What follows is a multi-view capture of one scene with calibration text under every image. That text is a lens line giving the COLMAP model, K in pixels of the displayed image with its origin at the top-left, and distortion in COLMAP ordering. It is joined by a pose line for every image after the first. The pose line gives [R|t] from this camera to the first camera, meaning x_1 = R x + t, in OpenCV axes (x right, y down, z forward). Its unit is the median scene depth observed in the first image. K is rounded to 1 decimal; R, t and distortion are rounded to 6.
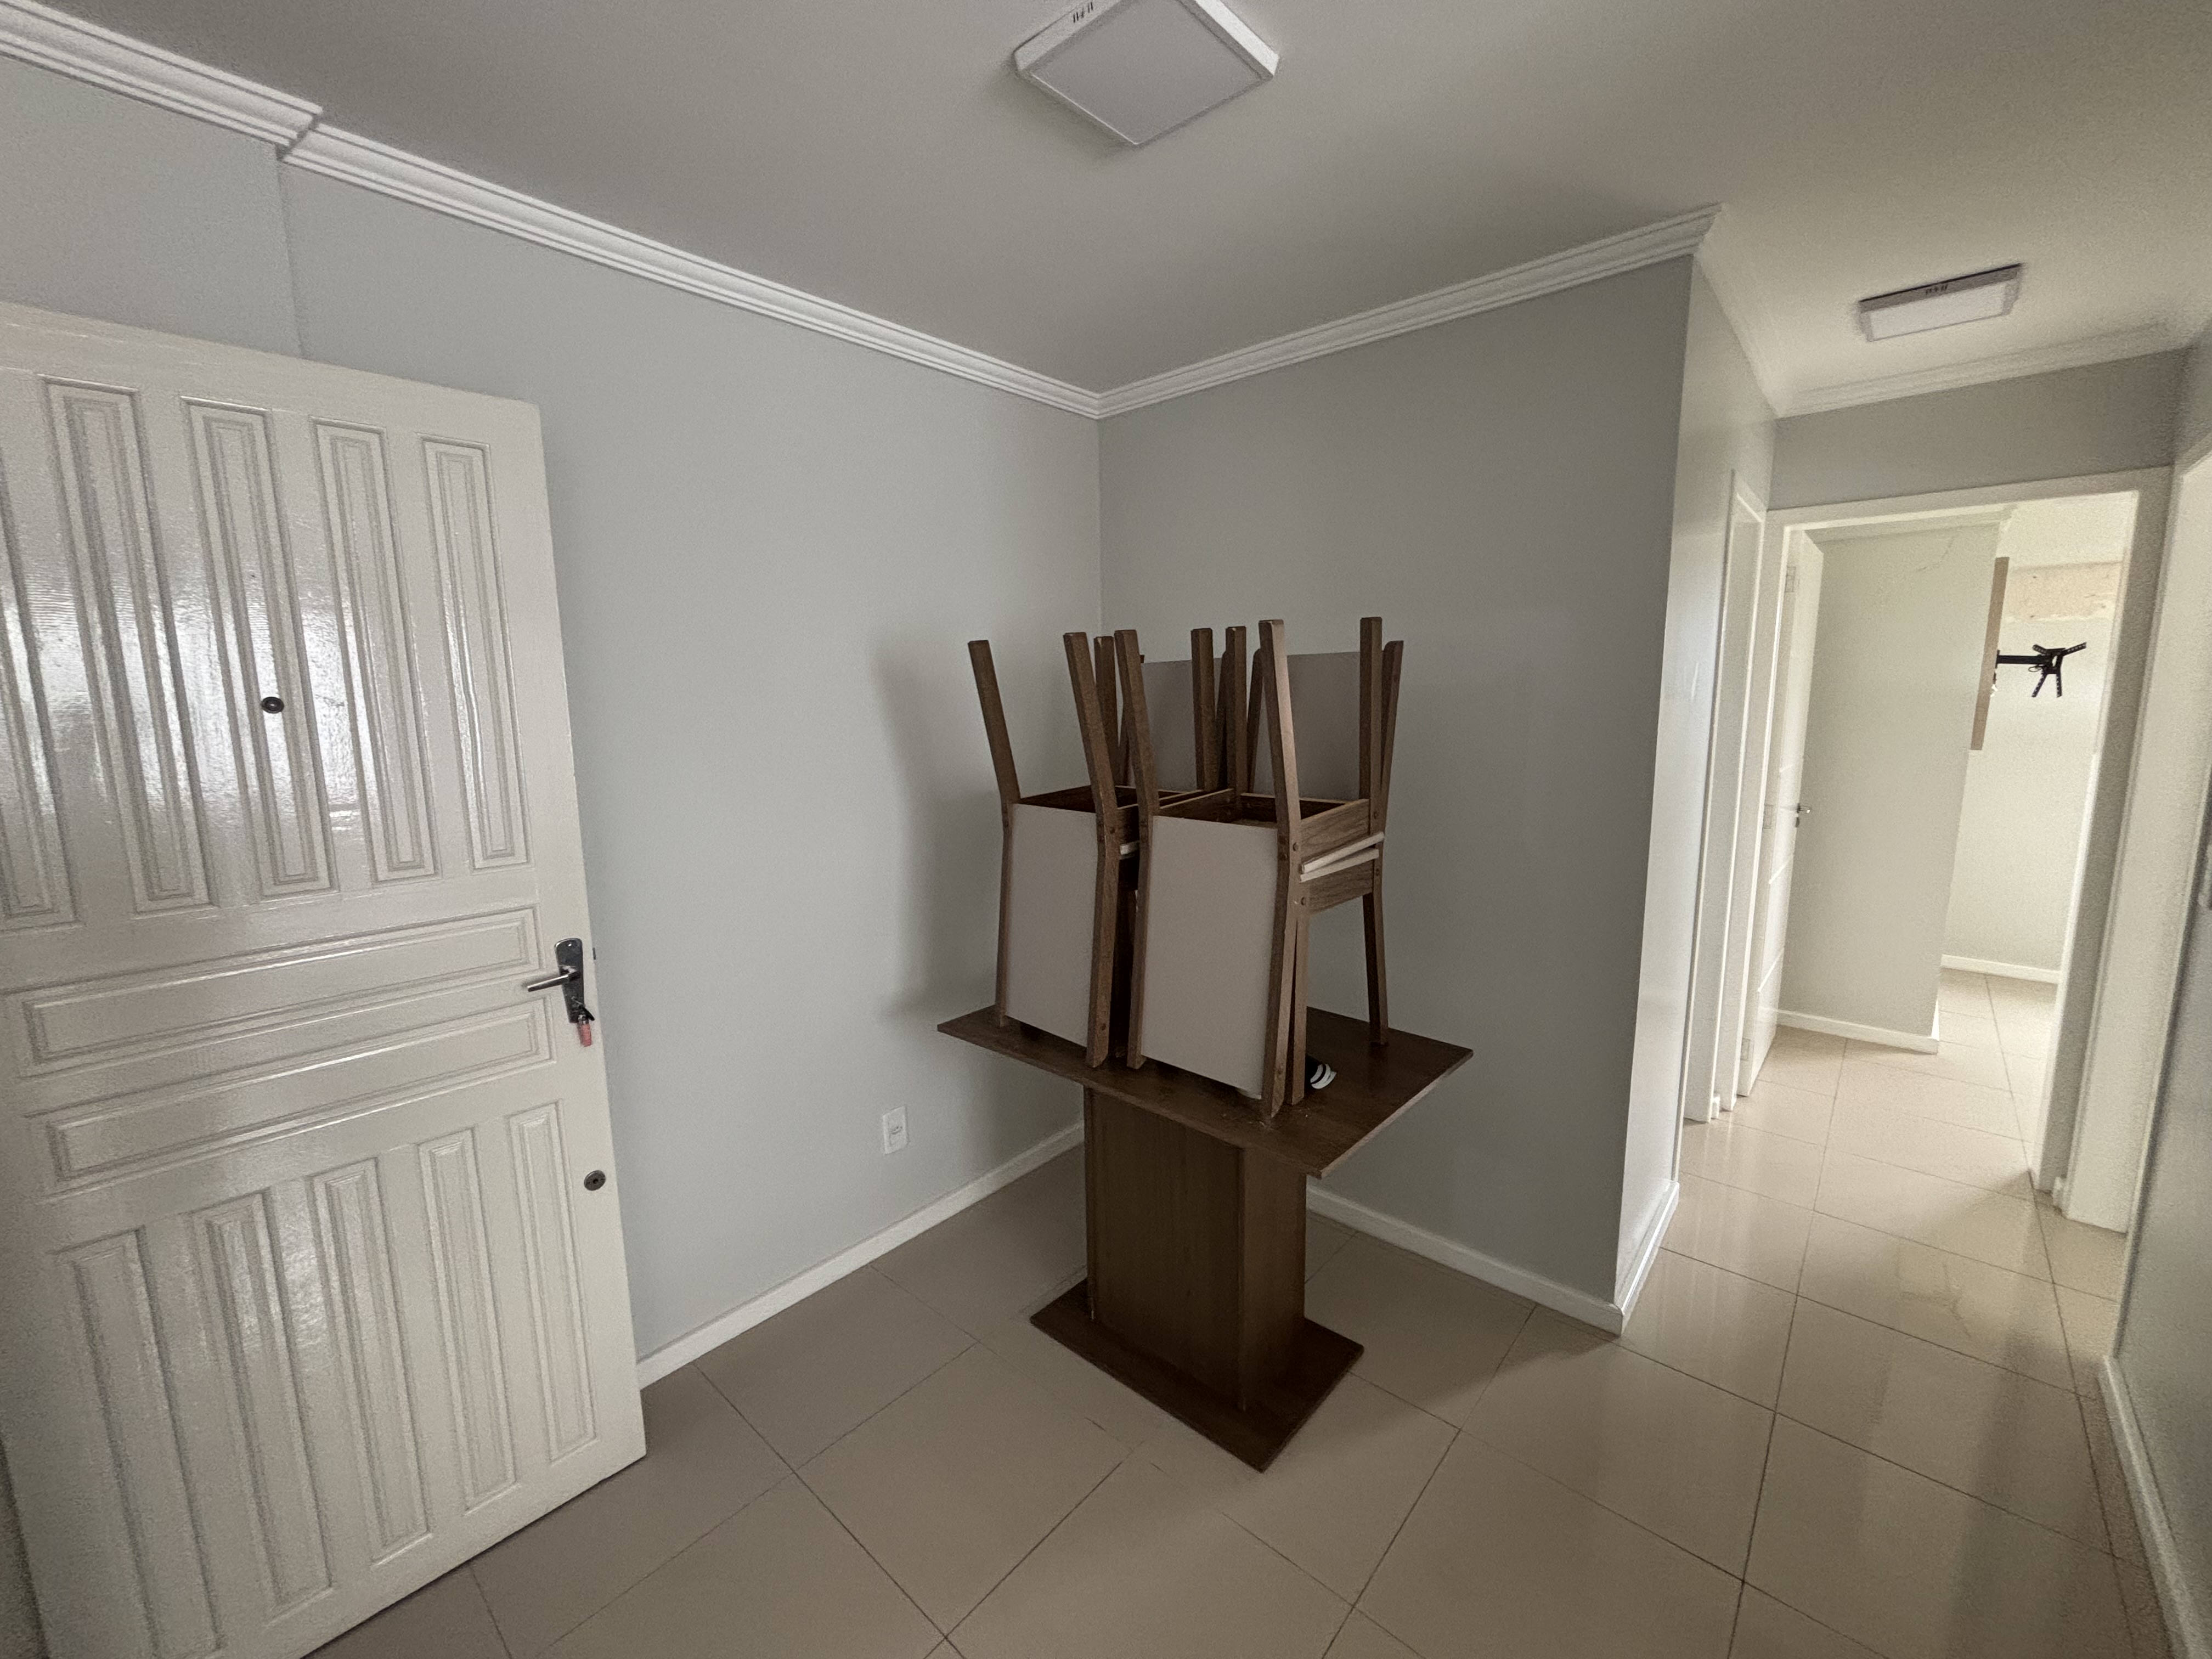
lens RADIAL K [[889.6, 0, 1110.1], [0, 889.6, 824.1], [0, 0, 1]] dist [0.000675, 0.000227]
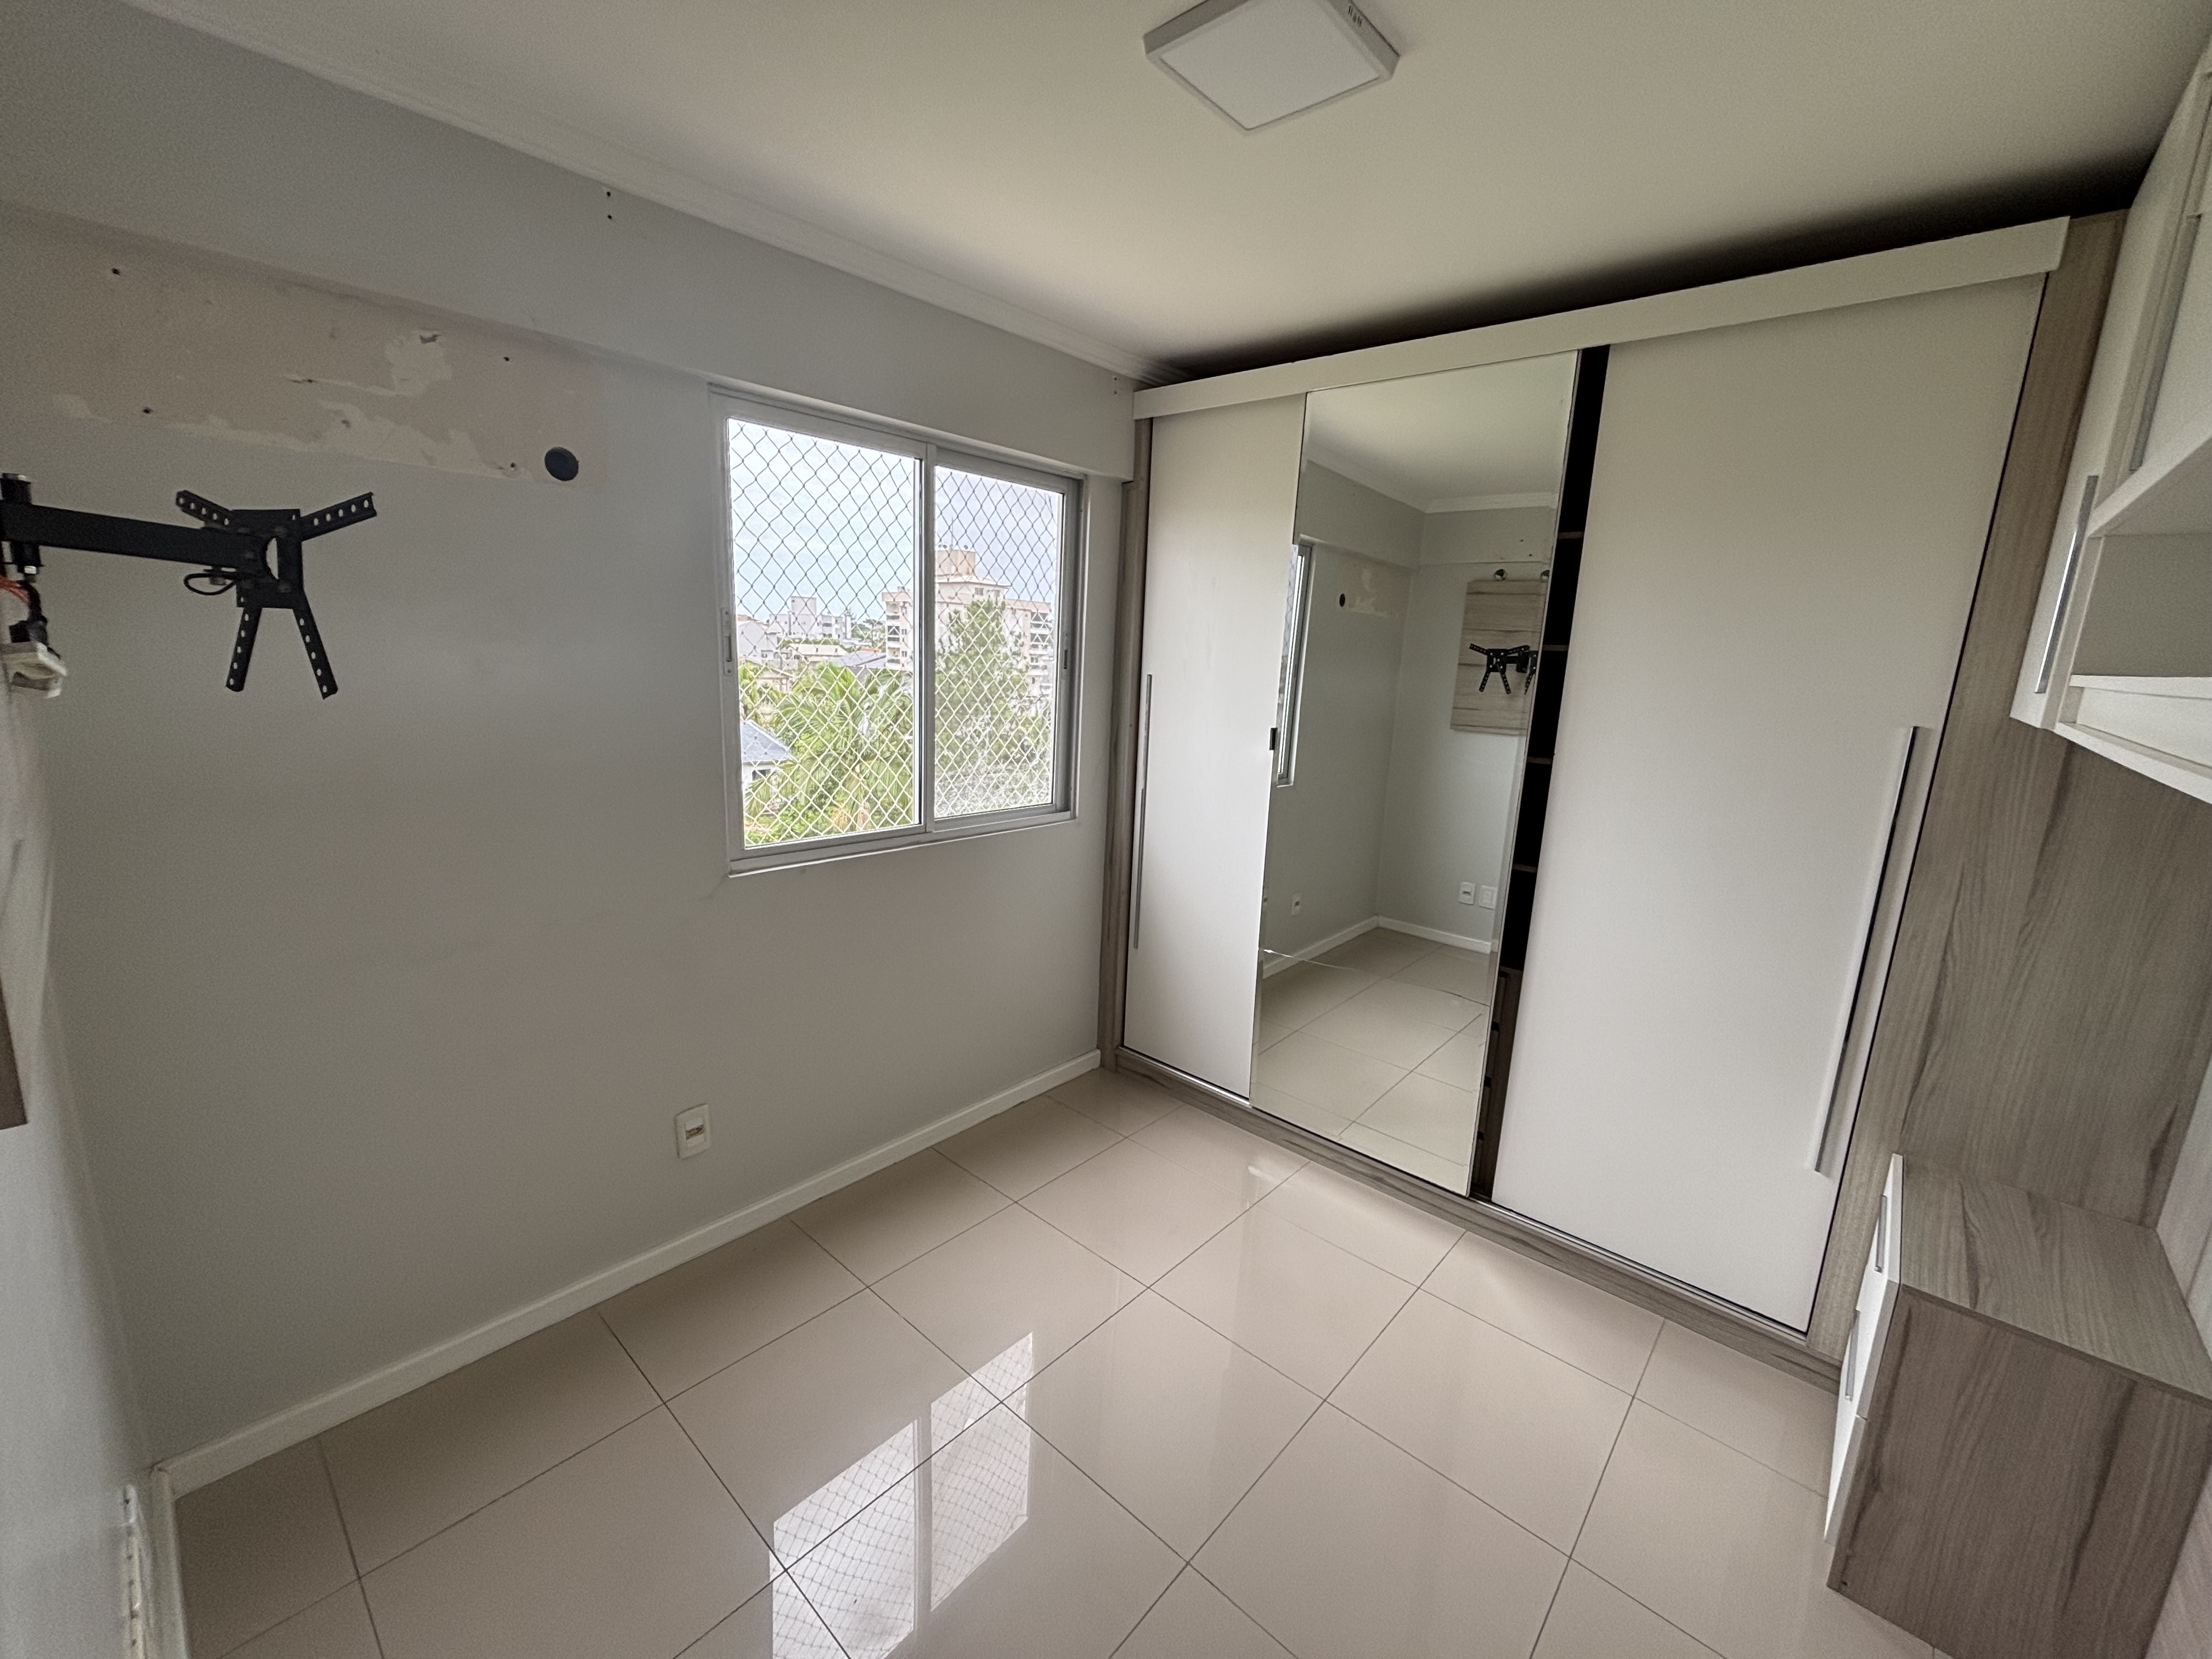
lens RADIAL K [[889.6, 0, 1110.1], [0, 889.6, 824.1], [0, 0, 1]] dist [0.000675, 0.000227]
pose [[-0.006352, -0.186780, 0.982381, 1.275119], [0.103717, 0.976980, 0.186424, -0.210538], [-0.994587, 0.103074, 0.013167, 1.232071]]
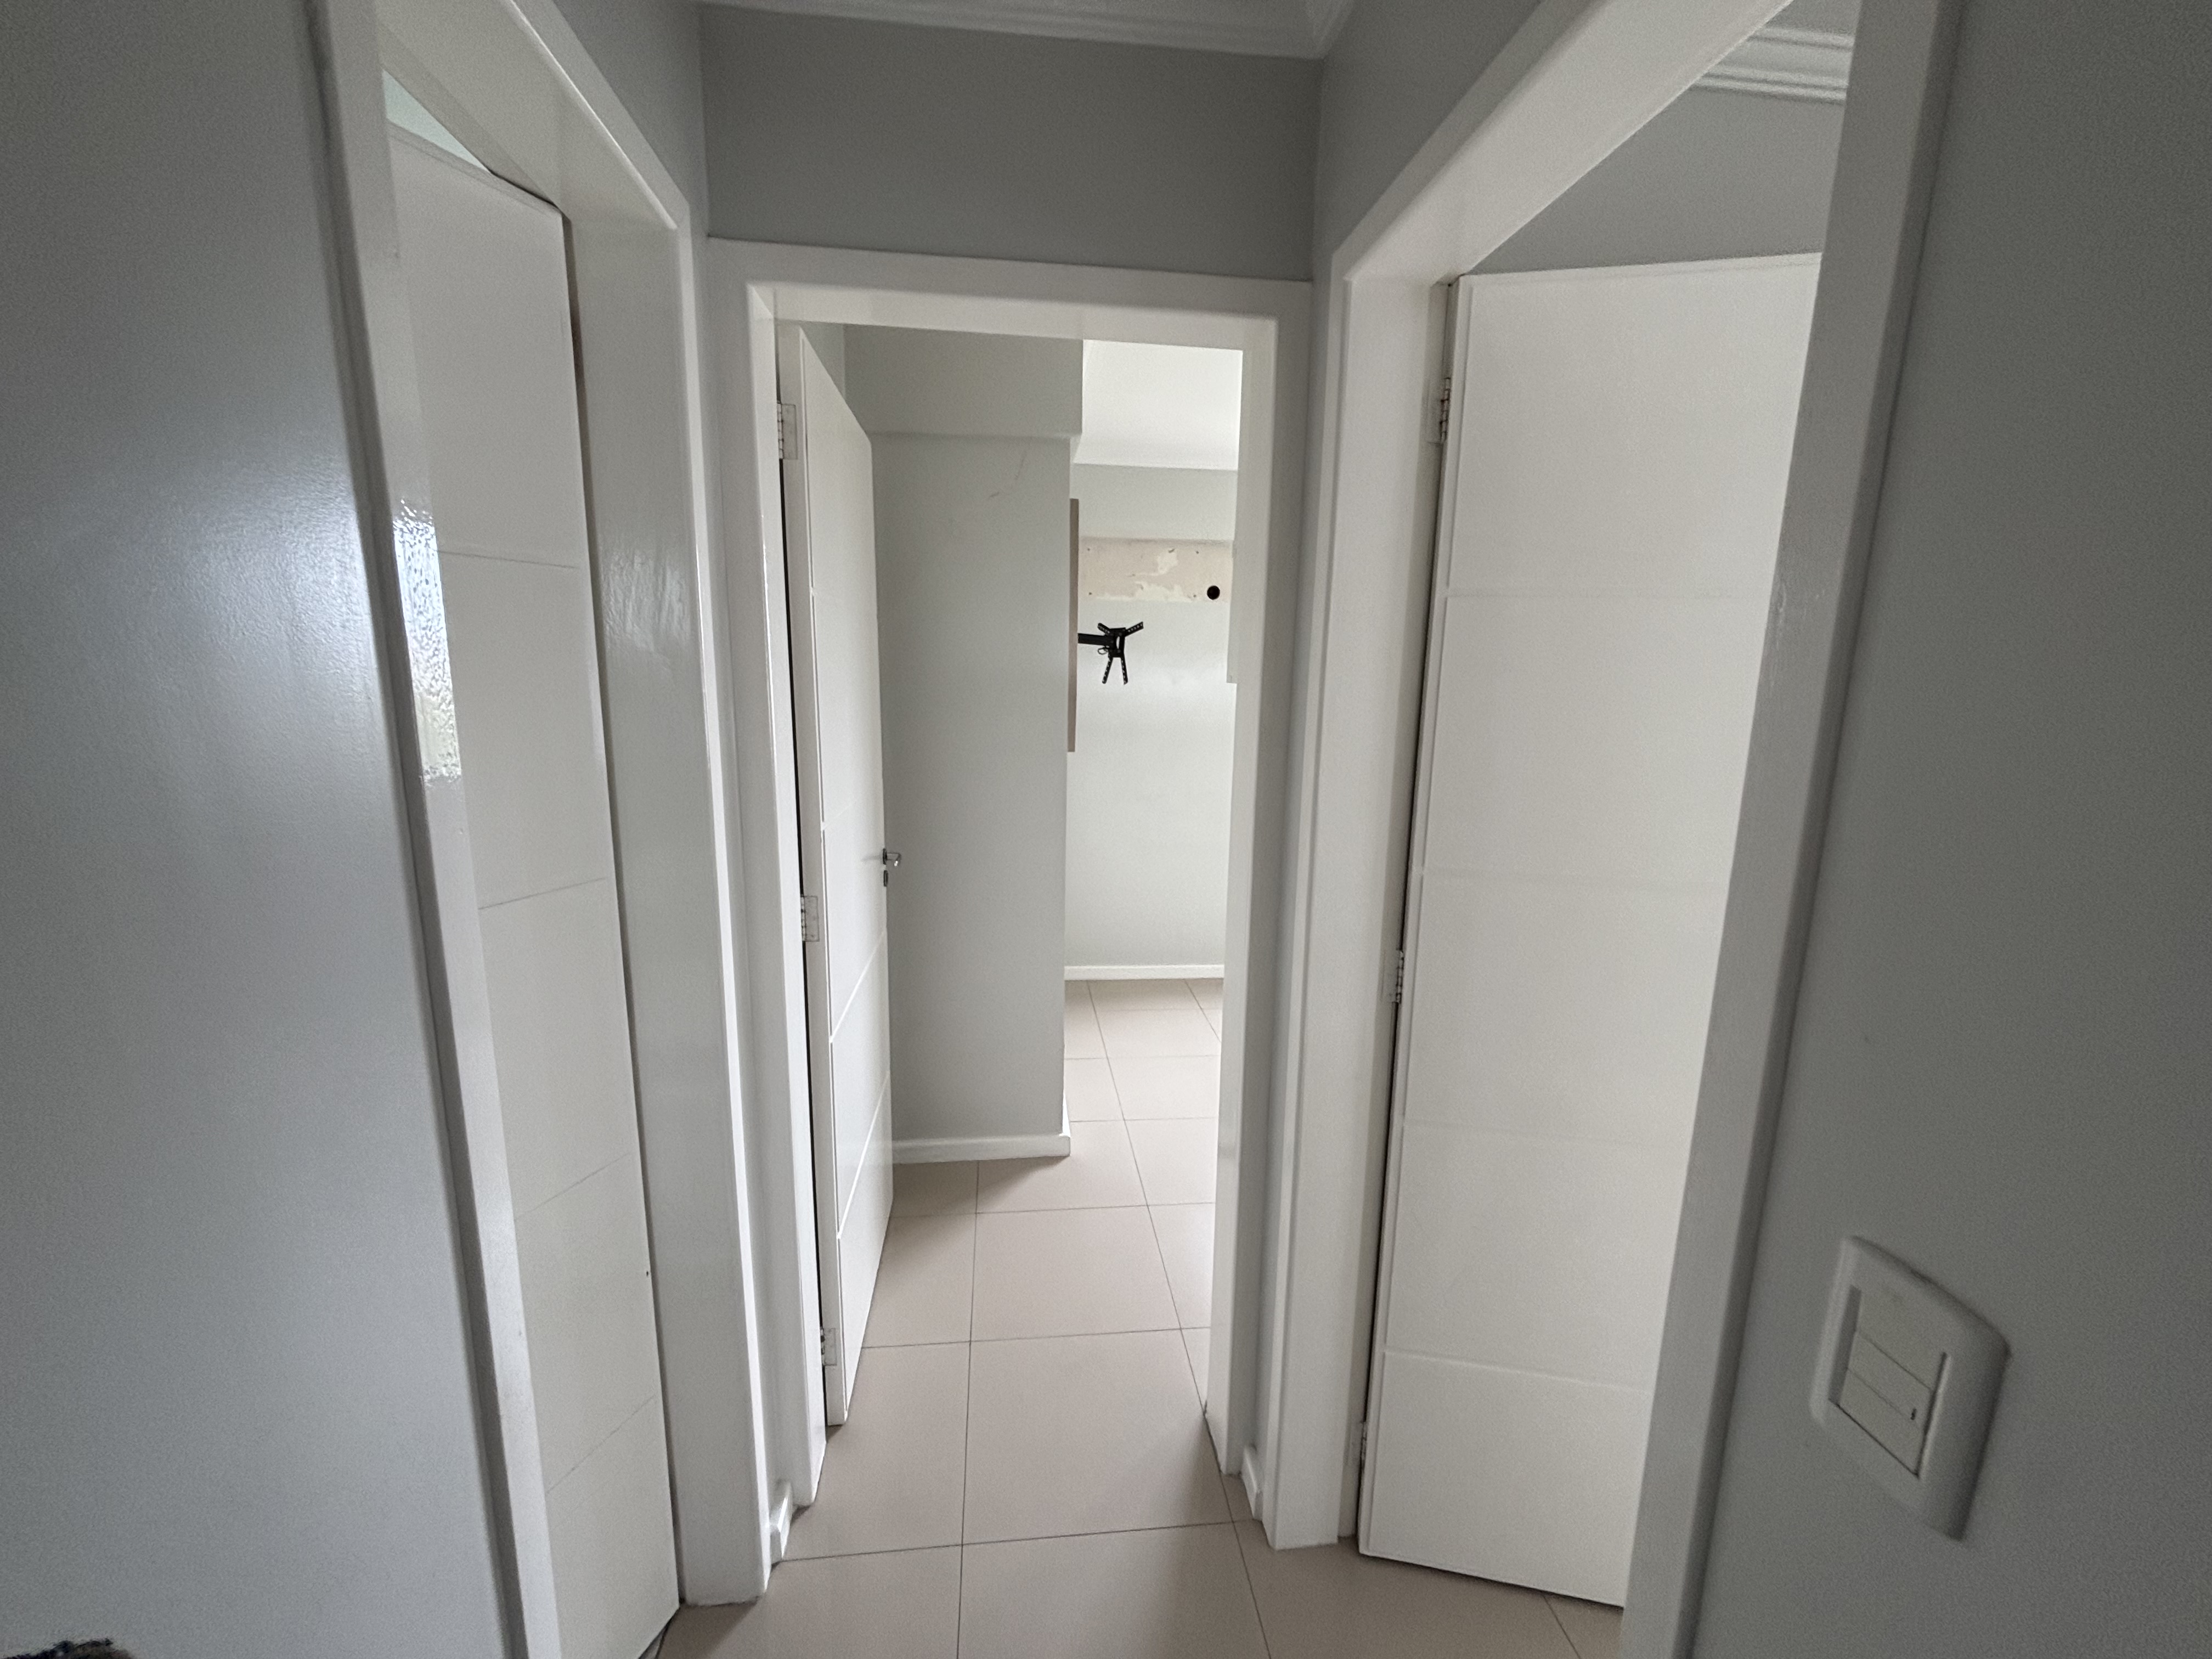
lens RADIAL K [[892.4, 0, 1097.8], [0, 892.4, 832.7], [0, 0, 1]] dist [0.001596, -0.000664]
pose [[0.669501, -0.112703, 0.734212, 0.611627], [0.084874, 0.993556, 0.075120, -0.103555], [-0.737947, 0.012023, 0.674752, 0.683497]]
